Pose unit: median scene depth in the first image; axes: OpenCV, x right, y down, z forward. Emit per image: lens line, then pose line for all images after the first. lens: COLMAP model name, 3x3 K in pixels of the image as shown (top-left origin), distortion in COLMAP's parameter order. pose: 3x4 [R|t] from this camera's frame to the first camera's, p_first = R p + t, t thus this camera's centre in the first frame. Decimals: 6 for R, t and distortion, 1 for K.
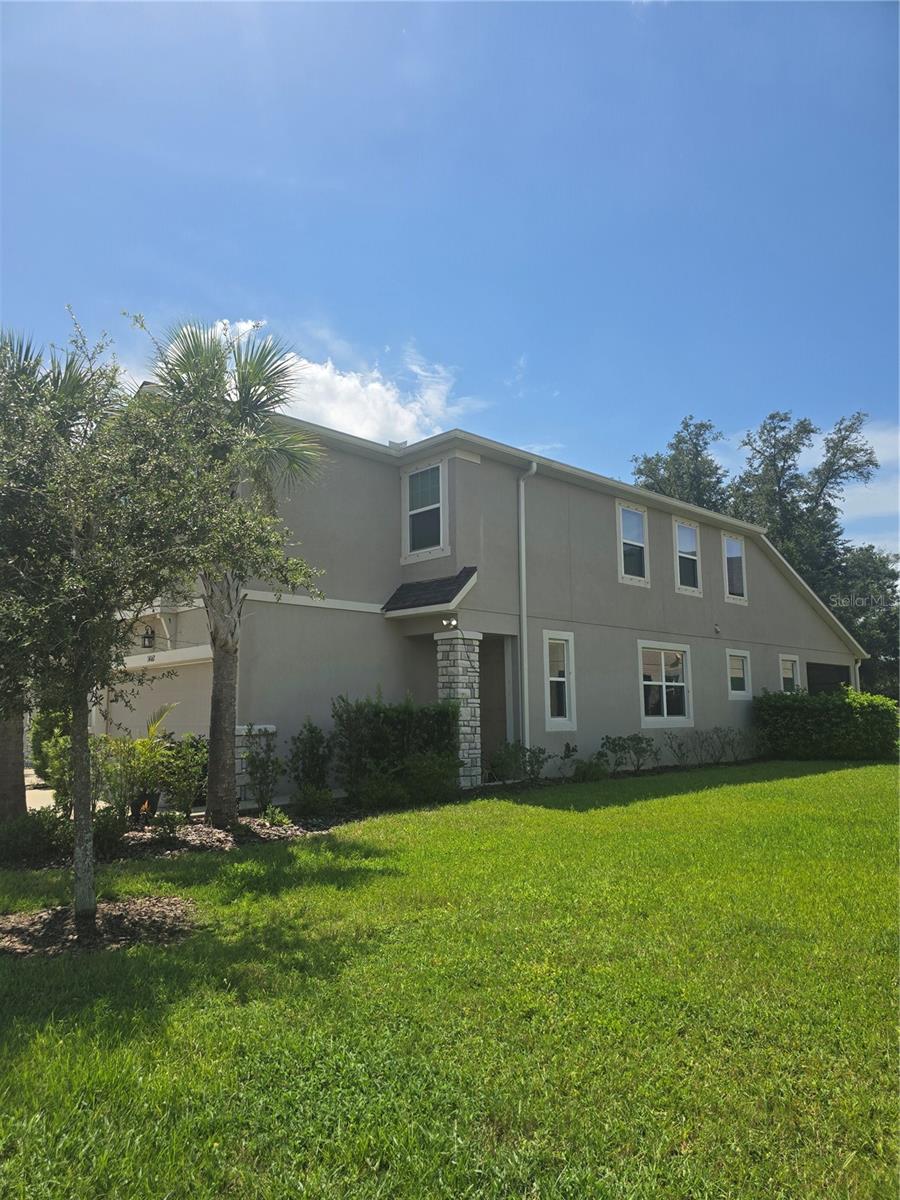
lens RADIAL K [[805.8, 0, 450.0], [0, 805.8, 600.0], [0, 0, 1]] dist [0.001937, 0.000087]
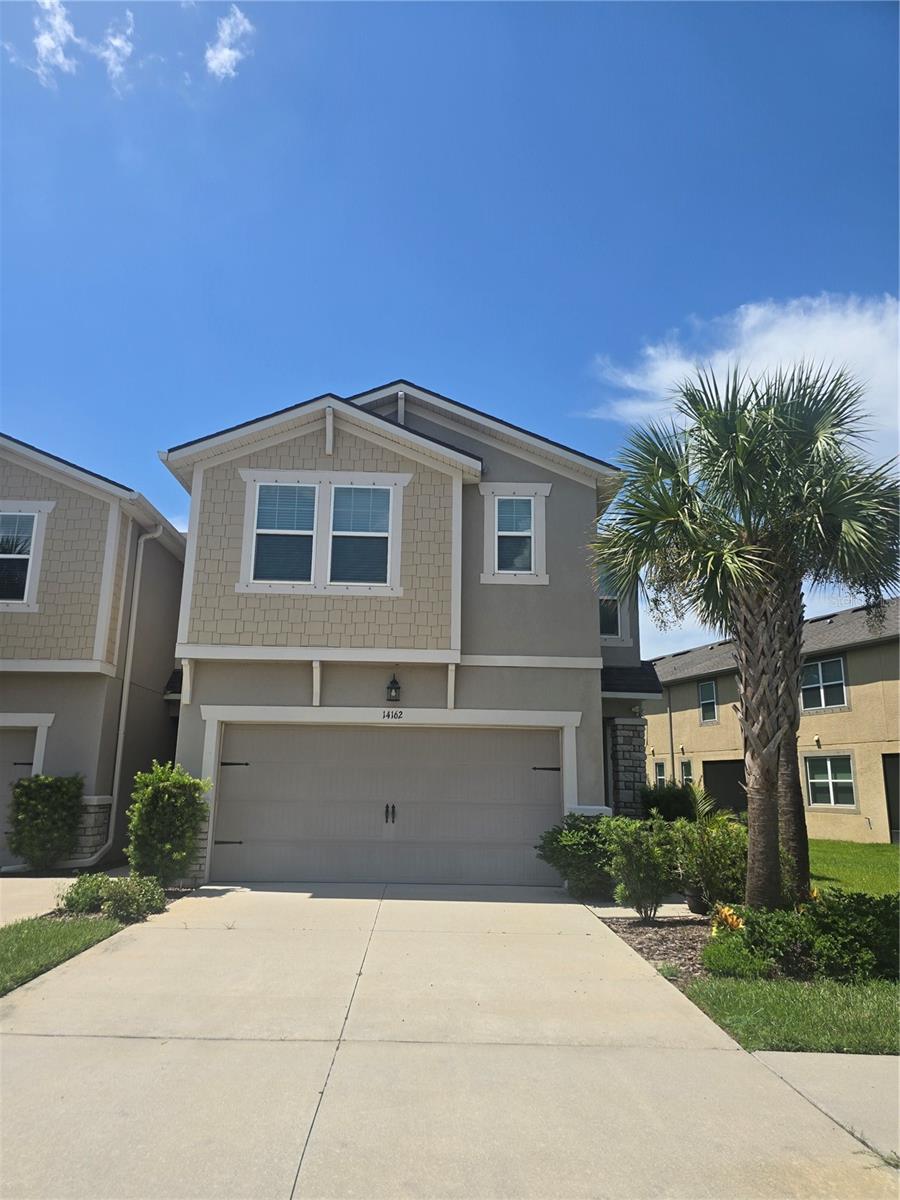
lens RADIAL K [[805.8, 0, 450.0], [0, 805.8, 600.0], [0, 0, 1]] dist [0.001937, 0.000087]
pose [[0.668875, 0.178474, 0.721633, -1.005933], [-0.145907, 0.983389, -0.107972, 0.034138], [-0.728916, -0.033072, 0.683804, 0.430228]]
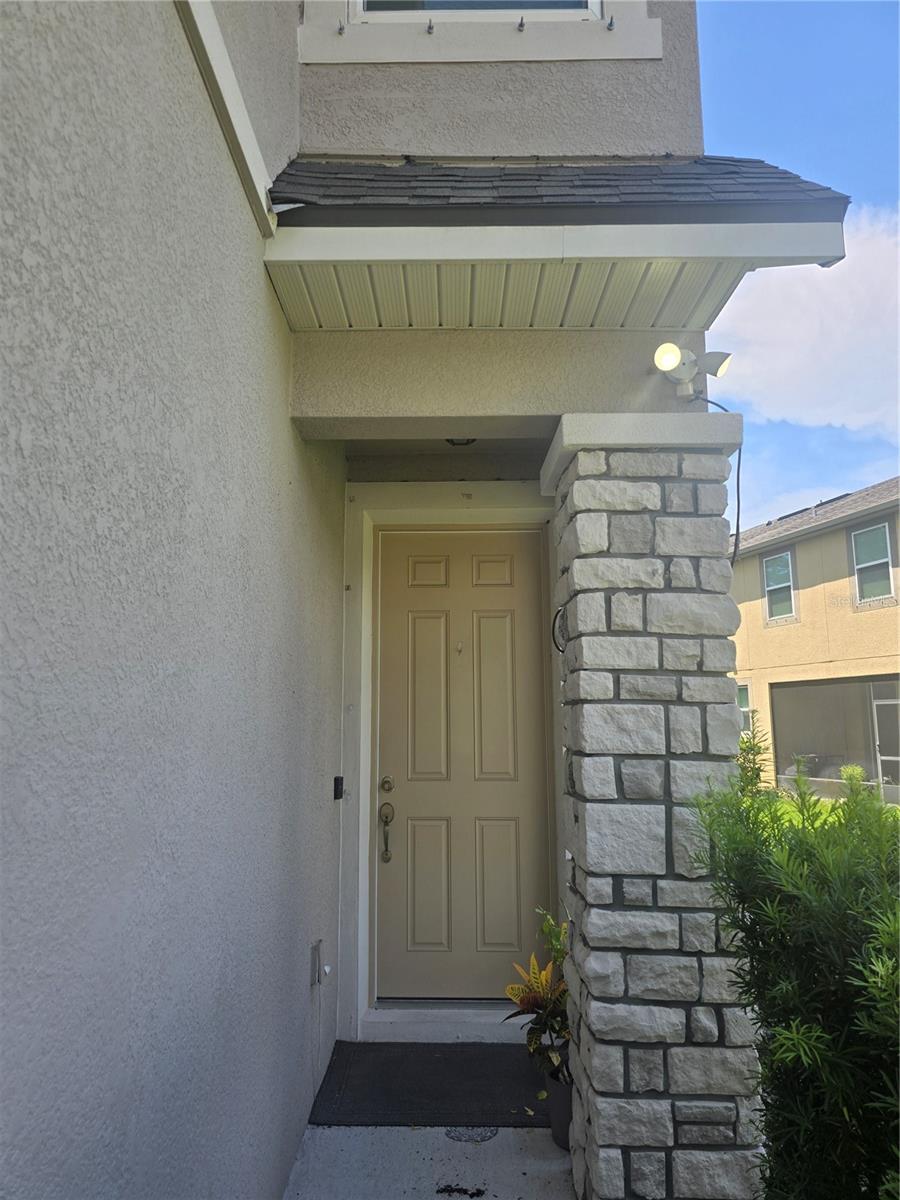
lens RADIAL K [[805.8, 0, 450.0], [0, 805.8, 600.0], [0, 0, 1]] dist [0.001937, 0.000087]
pose [[0.688801, 0.105763, 0.717194, -0.180094], [-0.123350, 0.991973, -0.027816, 0.096962], [-0.714379, -0.069306, 0.696318, 0.895809]]
